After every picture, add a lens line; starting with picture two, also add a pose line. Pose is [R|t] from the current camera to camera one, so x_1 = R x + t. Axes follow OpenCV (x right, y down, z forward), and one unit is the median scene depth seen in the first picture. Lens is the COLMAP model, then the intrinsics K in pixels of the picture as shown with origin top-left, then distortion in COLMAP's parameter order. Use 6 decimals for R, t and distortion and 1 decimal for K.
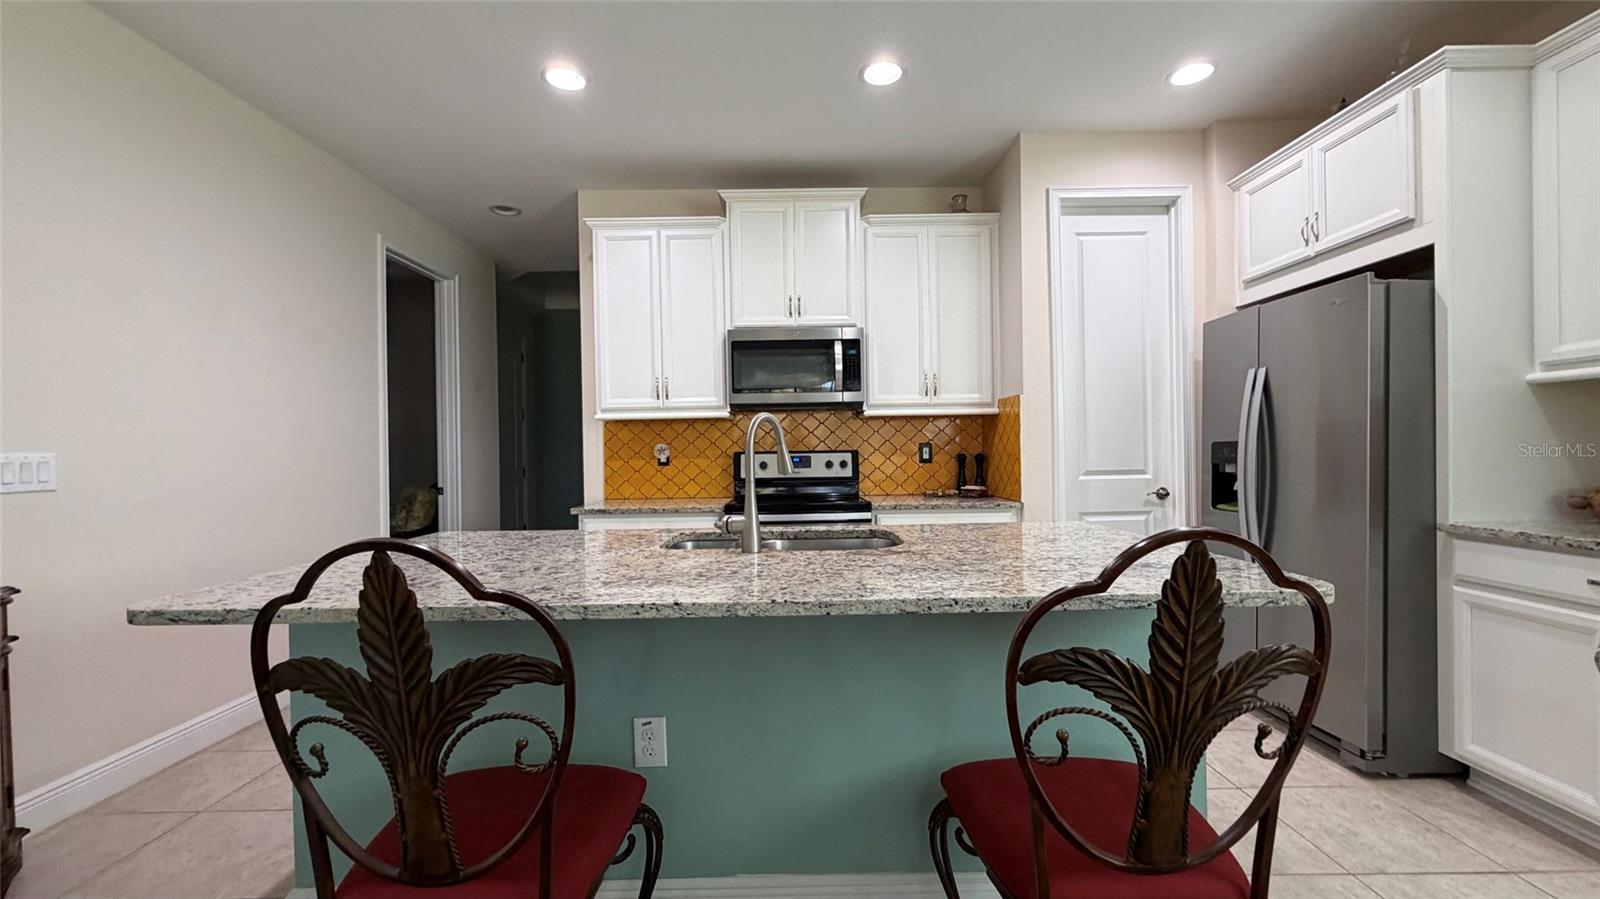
lens RADIAL K [[639.5, 0, 800.0], [0, 639.5, 449.5], [0, 0, 1]] dist [0.000561, 0.000072]
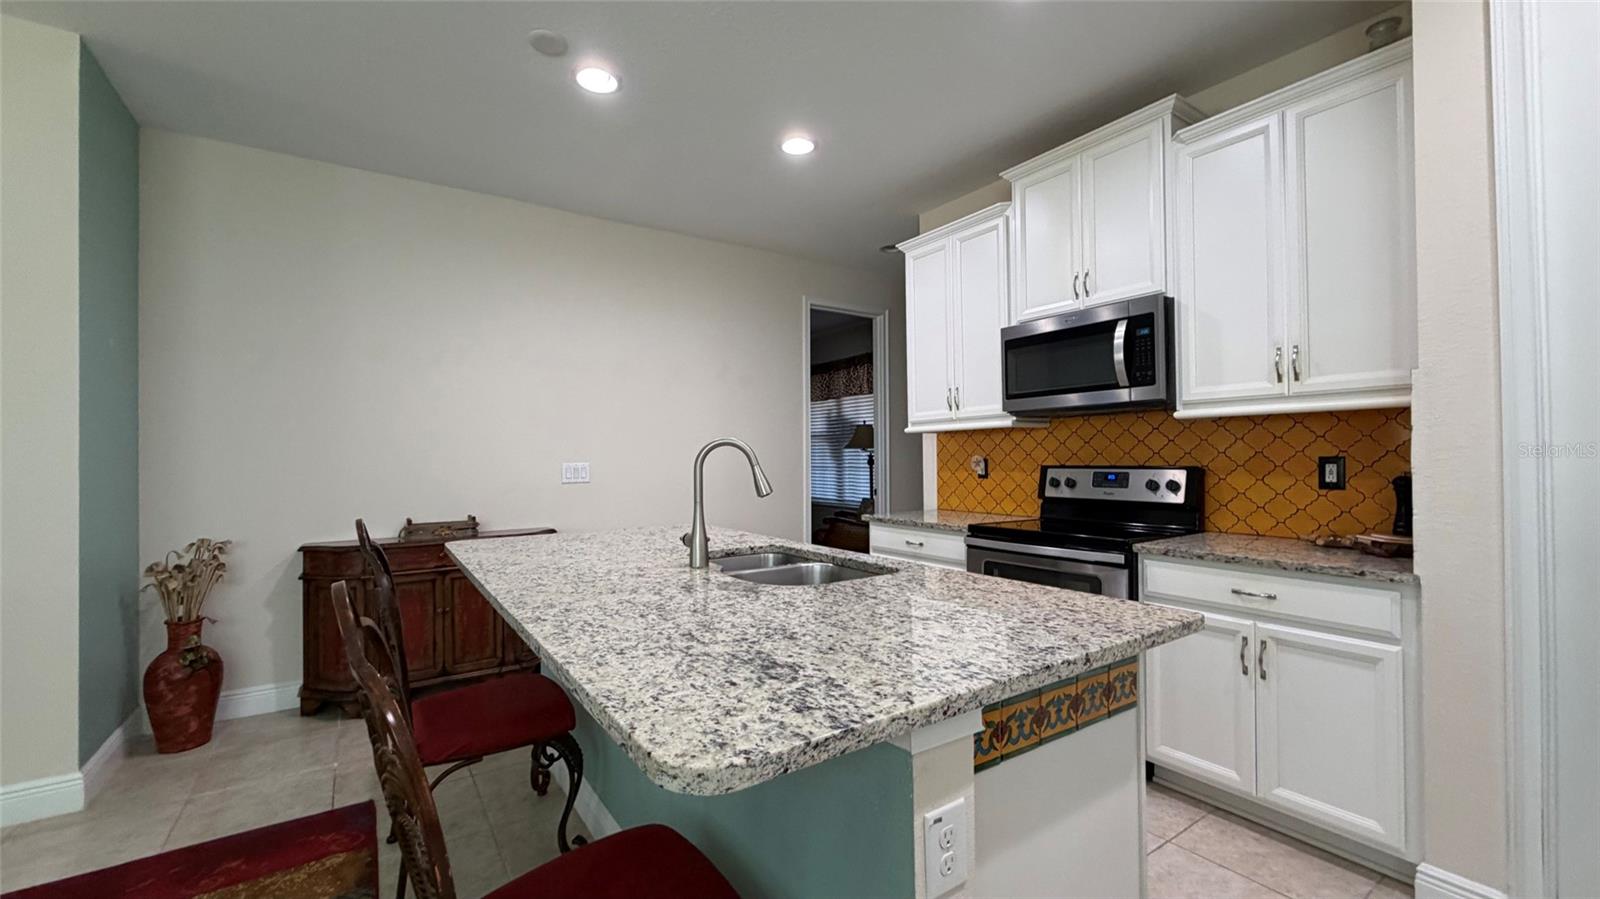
lens RADIAL K [[639.5, 0, 800.0], [0, 639.5, 449.5], [0, 0, 1]] dist [0.000561, 0.000072]
pose [[0.557941, -0.000831, -0.829880, 0.453621], [0.002231, 0.999997, 0.000499, -0.019952], [0.829878, -0.002130, 0.557941, 0.262920]]
